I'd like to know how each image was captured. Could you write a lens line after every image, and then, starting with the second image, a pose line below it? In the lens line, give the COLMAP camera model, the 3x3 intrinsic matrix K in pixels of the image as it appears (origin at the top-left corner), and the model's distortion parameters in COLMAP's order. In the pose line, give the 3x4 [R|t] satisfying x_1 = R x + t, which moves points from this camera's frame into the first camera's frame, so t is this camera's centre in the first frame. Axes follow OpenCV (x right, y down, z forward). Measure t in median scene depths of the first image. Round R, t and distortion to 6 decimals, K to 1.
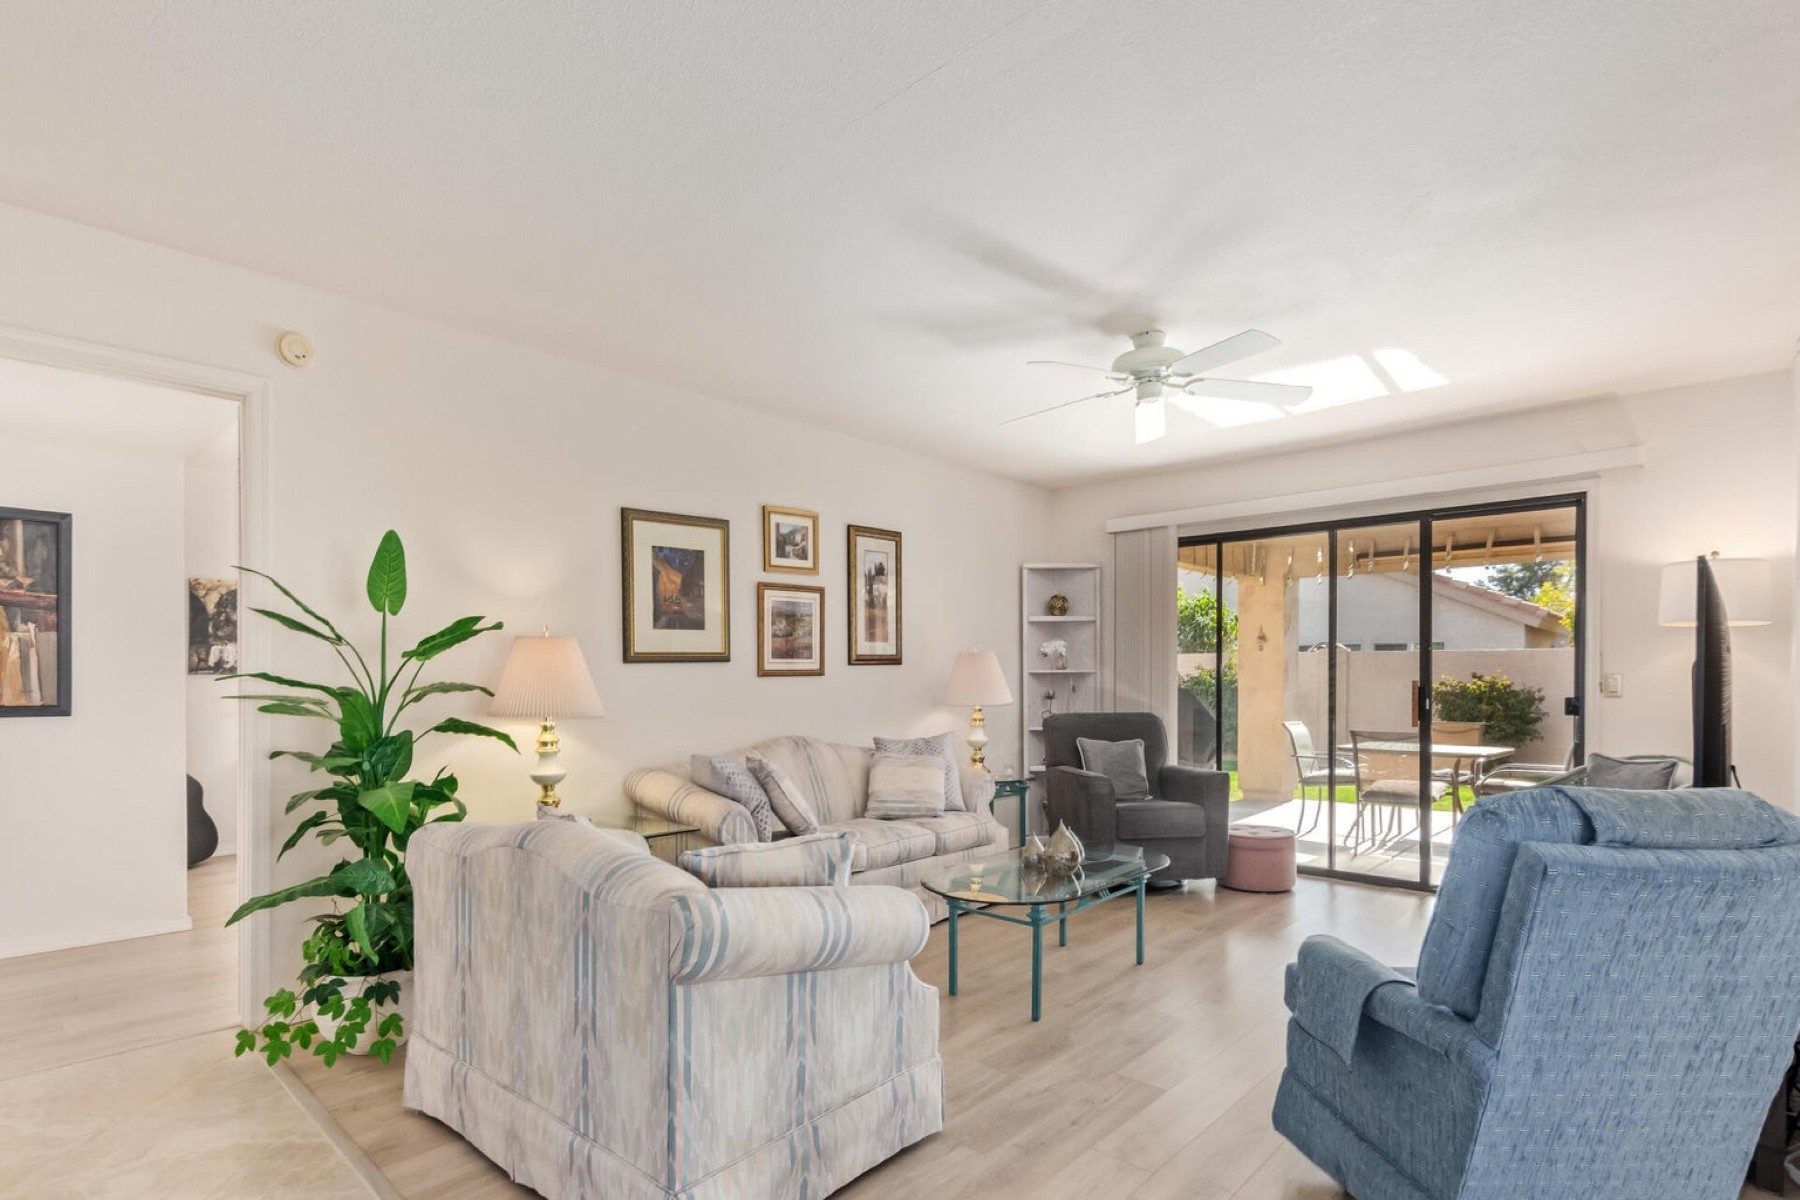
lens RADIAL K [[883.9, 0, 904.7], [0, 883.9, 678.2], [0, 0, 1]] dist [0.014846, 0.000031]
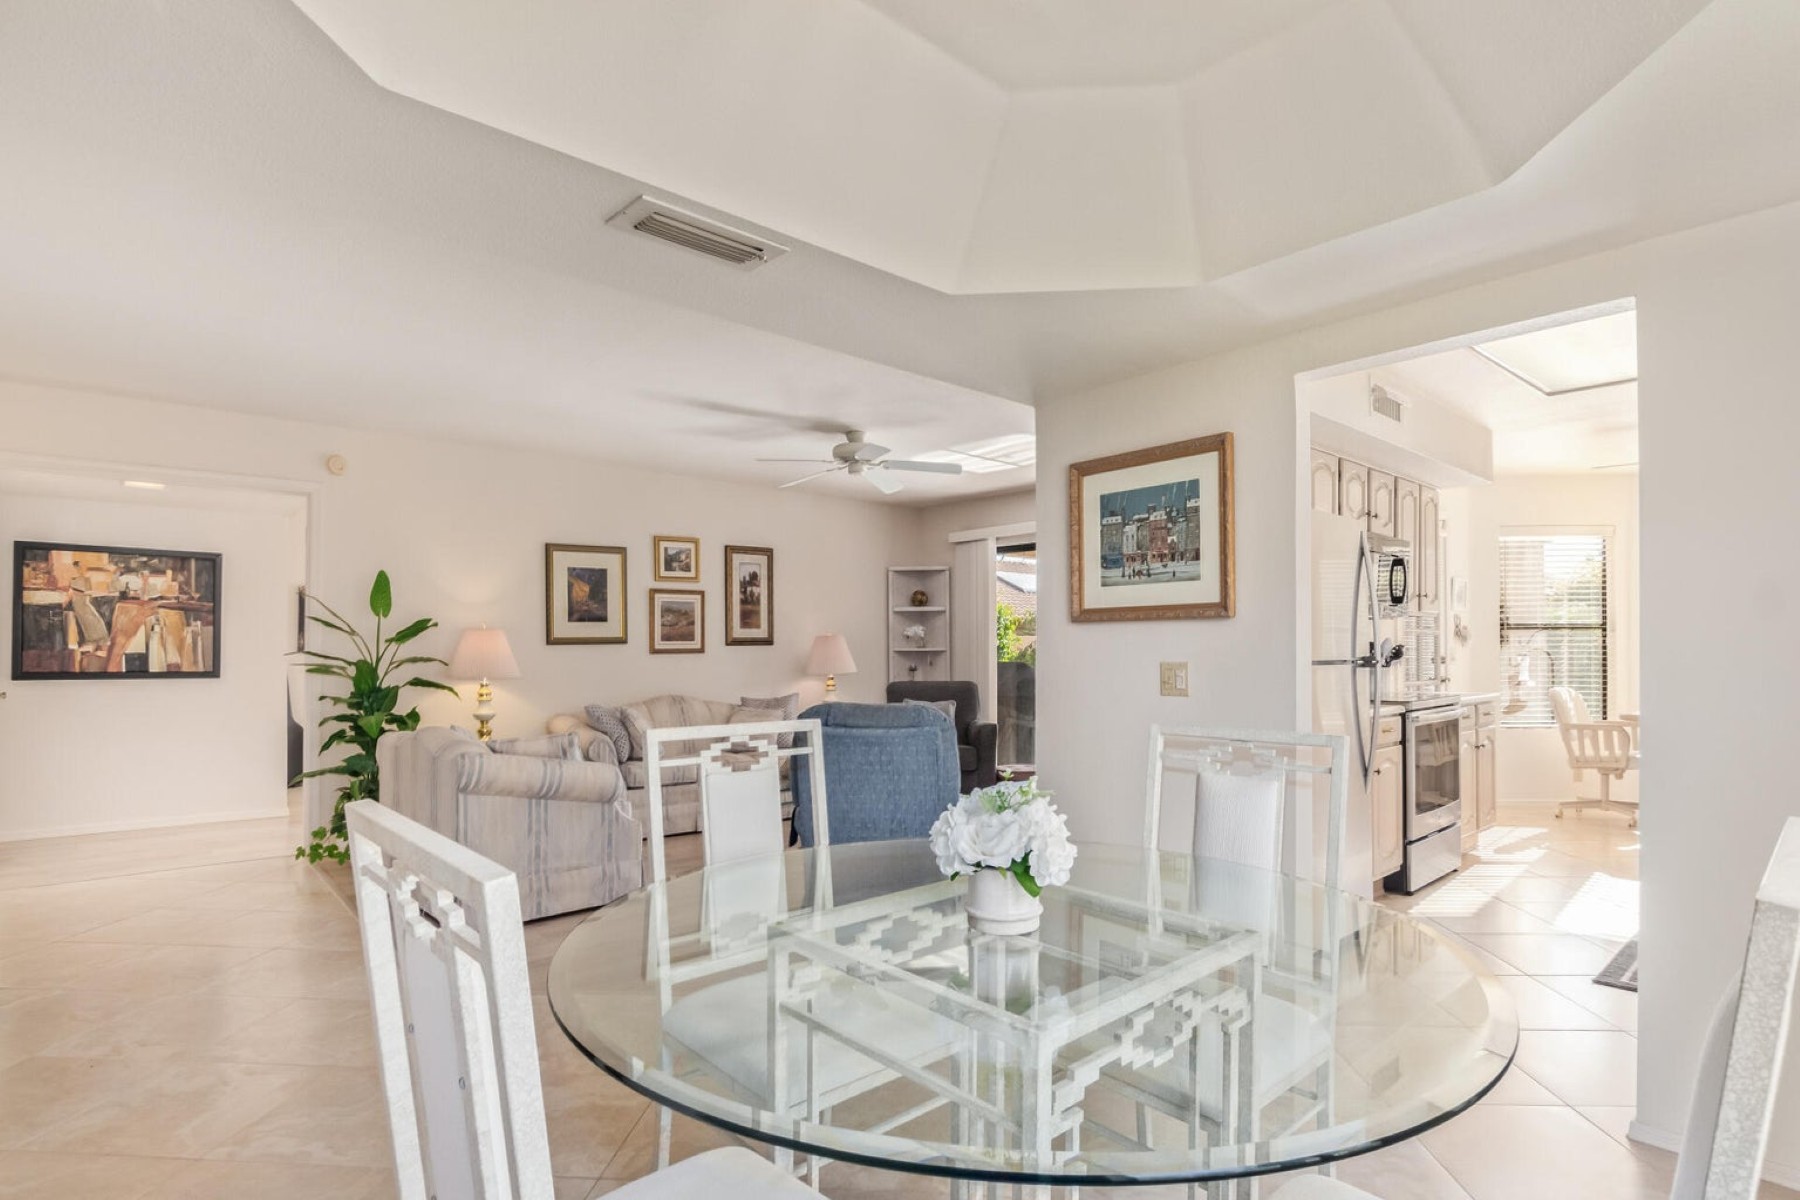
lens RADIAL K [[905.0, 0, 925.1], [0, 905.0, 643.7], [0, 0, 1]] dist [-0.001378, -0.000271]
pose [[0.995165, -0.001419, -0.098203, 0.478703], [0.000019, 0.999898, -0.014253, 0.003290], [0.098213, 0.014183, 0.995064, -0.482860]]
